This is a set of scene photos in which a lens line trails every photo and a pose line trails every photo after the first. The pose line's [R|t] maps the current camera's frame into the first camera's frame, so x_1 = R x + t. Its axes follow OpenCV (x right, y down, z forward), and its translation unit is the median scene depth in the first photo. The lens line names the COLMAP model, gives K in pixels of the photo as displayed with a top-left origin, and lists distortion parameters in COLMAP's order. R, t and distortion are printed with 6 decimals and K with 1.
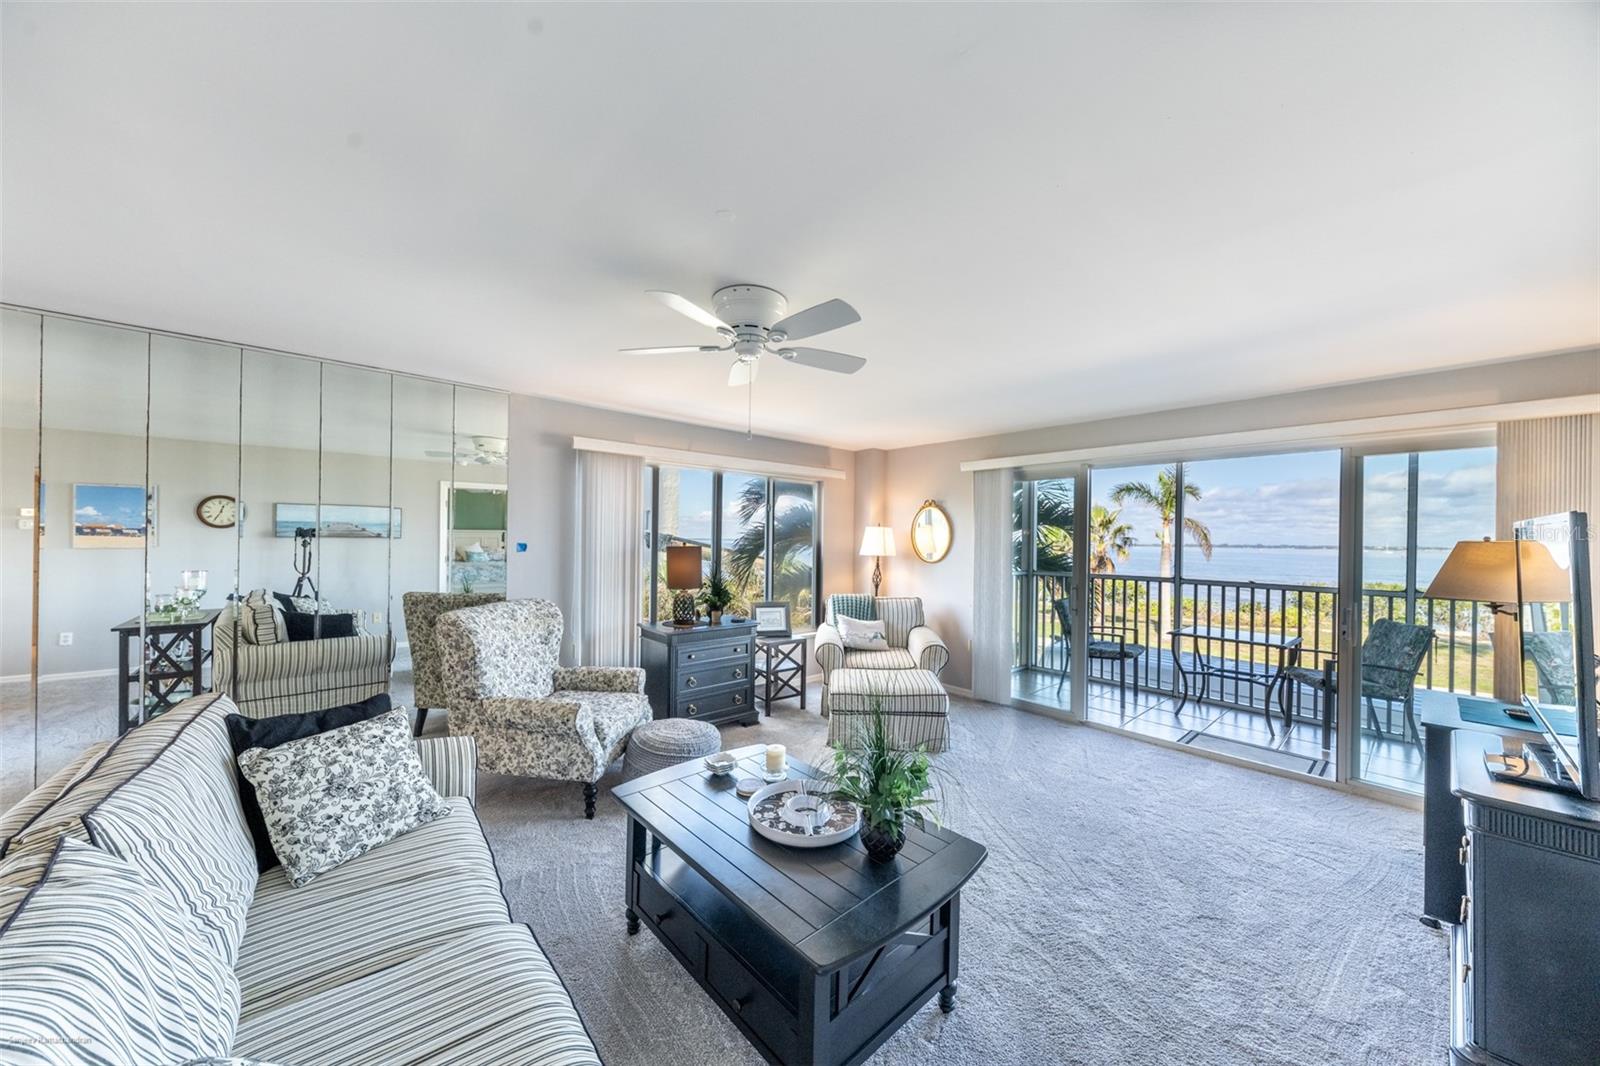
lens RADIAL K [[550.8, 0, 791.3], [0, 550.8, 539.3], [0, 0, 1]] dist [0.001643, -0.000030]
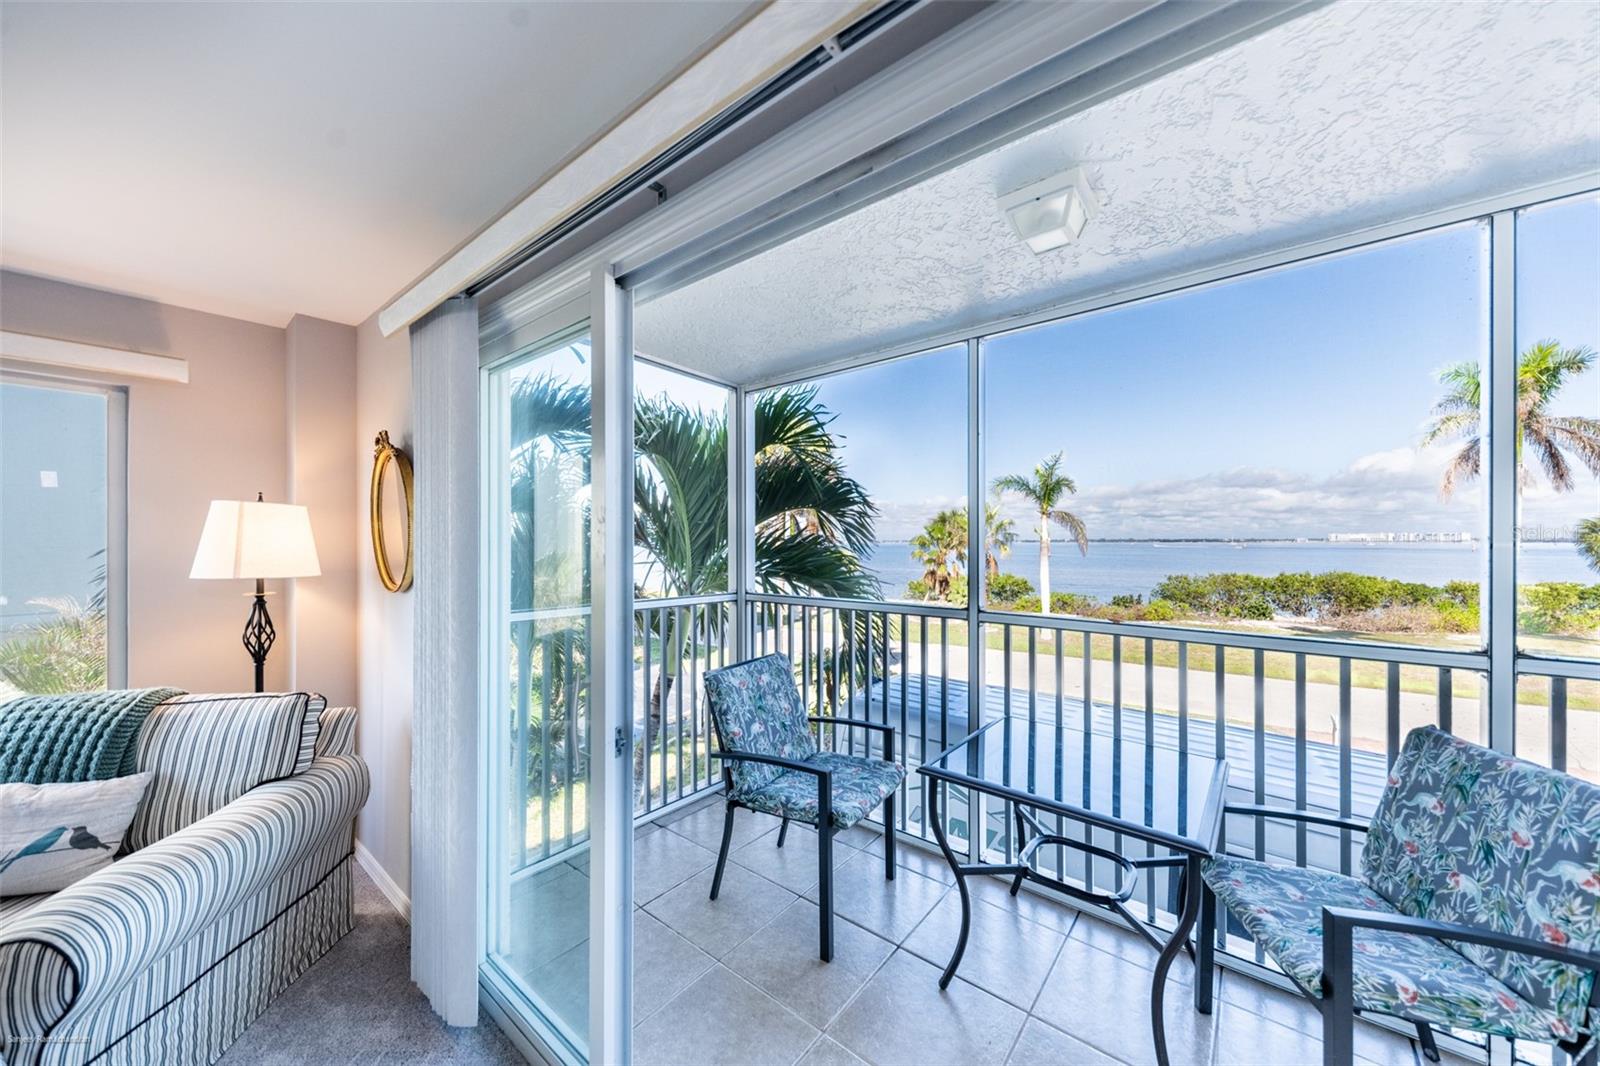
lens RADIAL K [[570.4, 0, 798.6], [0, 570.4, 540.4], [0, 0, 1]] dist [0.005970, -0.000381]
pose [[0.984259, -0.014891, 0.176102, 0.492894], [0.014662, 0.999889, 0.002597, 0.009613], [-0.176121, 0.000026, 0.984369, 0.579589]]
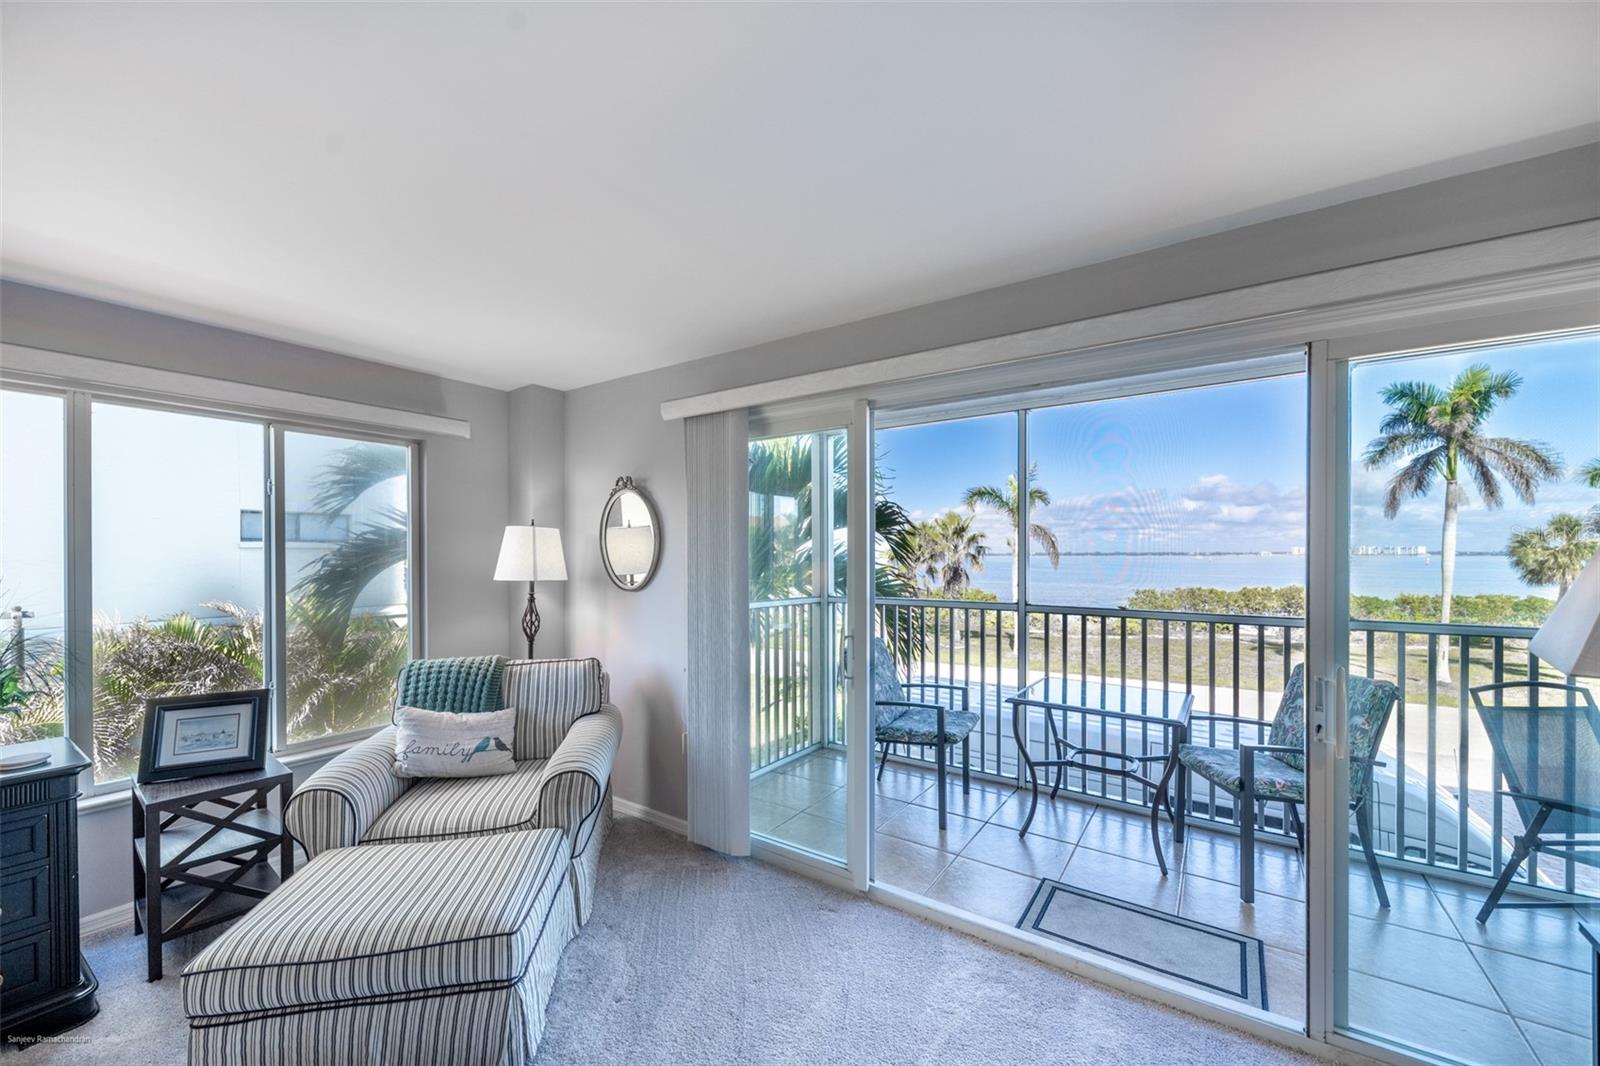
lens RADIAL K [[623.2, 0, 793.6], [0, 623.2, 557.8], [0, 0, 1]] dist [0.004046, 0.000143]
pose [[0.968609, -0.016427, 0.248046, 0.273271], [0.014405, 0.999847, 0.009965, 0.005906], [-0.248172, -0.006079, 0.968697, 0.375993]]
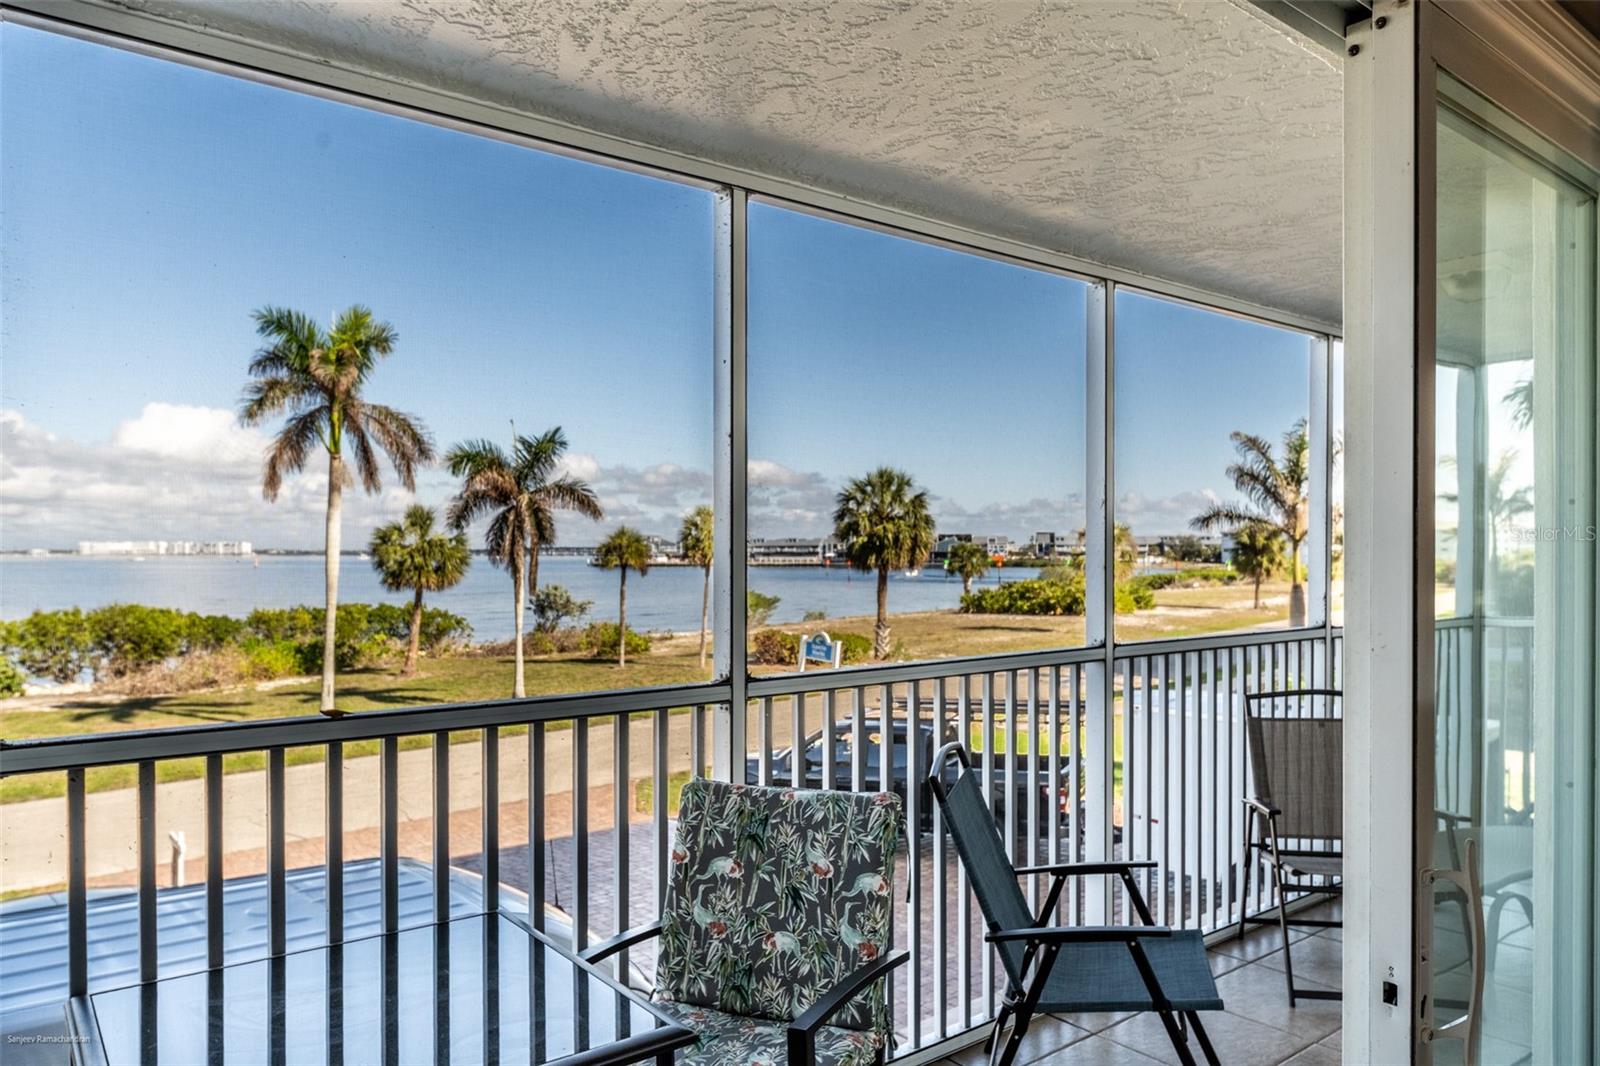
lens RADIAL K [[1071.1, 0, 804.4], [0, 1071.1, 560.6], [0, 0, 1]] dist [0.006194, 0.000925]
pose [[0.056205, -0.022805, 0.998159, 0.405297], [0.002308, 0.999739, 0.022711, 0.007623], [-0.998417, 0.001027, 0.056243, 0.755399]]
